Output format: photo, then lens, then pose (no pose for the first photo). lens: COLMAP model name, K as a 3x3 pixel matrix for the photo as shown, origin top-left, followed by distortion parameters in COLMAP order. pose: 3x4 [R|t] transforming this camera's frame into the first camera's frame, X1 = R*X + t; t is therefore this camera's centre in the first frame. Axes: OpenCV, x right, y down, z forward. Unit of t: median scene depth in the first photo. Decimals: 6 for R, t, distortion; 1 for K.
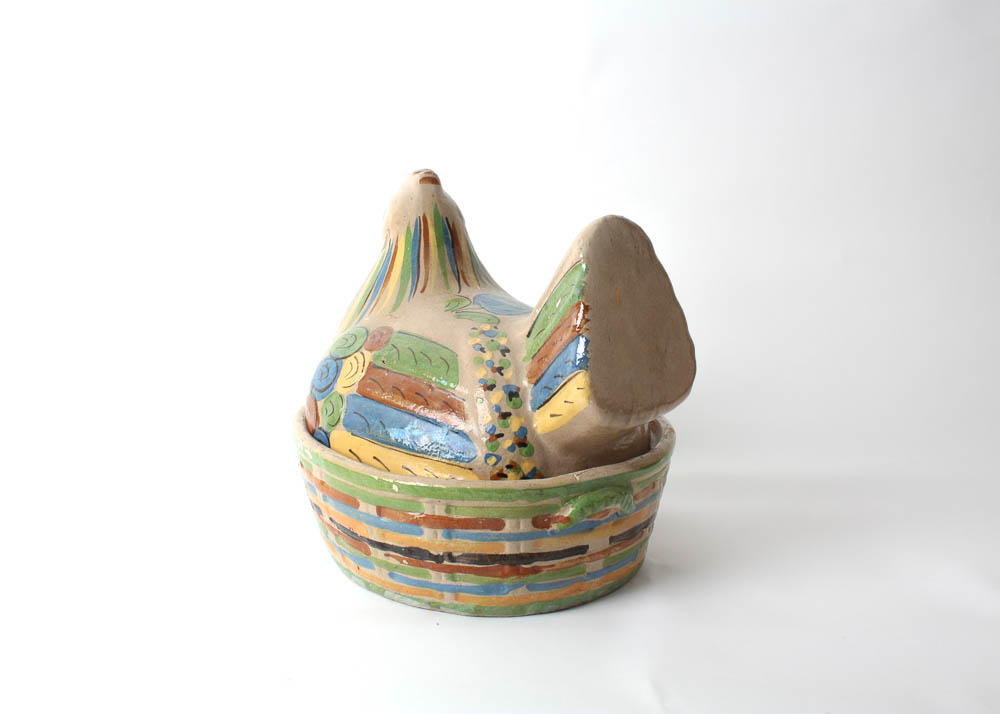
lens RADIAL K [[1006.0, 0, 500.9], [0, 1006.0, 358.9], [0, 0, 1]] dist [-0.104546, 0.000000]
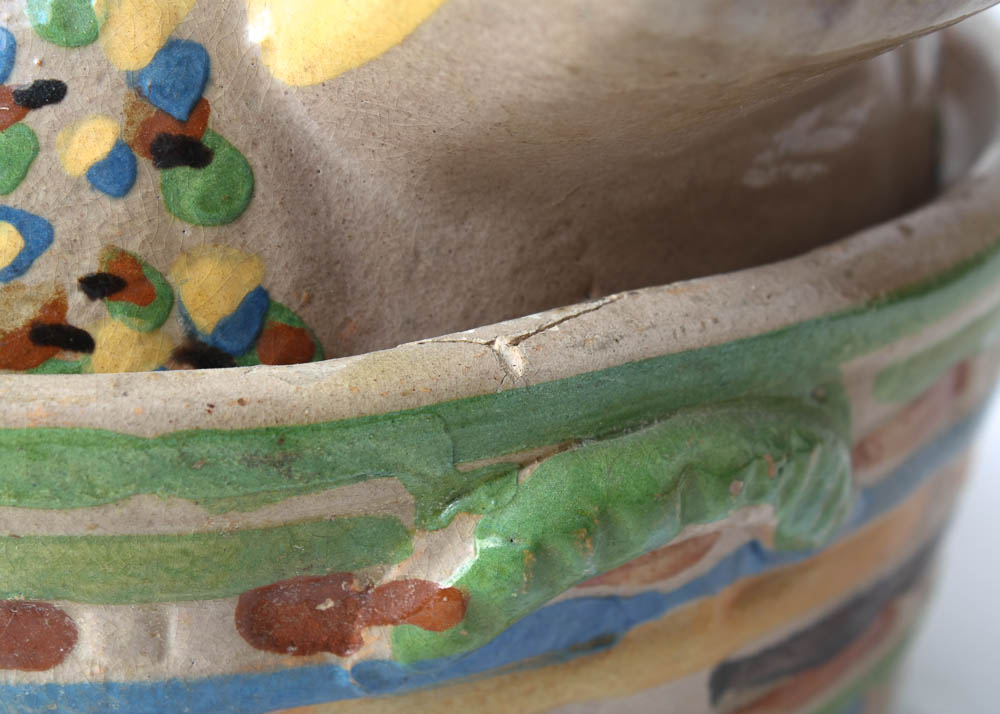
lens RADIAL K [[2105.8, 0, 500.5], [0, 2105.8, 355.8], [0, 0, 1]] dist [0.035566, 0.000000]
pose [[0.999924, 0.004209, -0.011585, 0.077290], [-0.002182, 0.985495, 0.169688, 0.059769], [0.012132, -0.169650, 0.985430, 0.657629]]
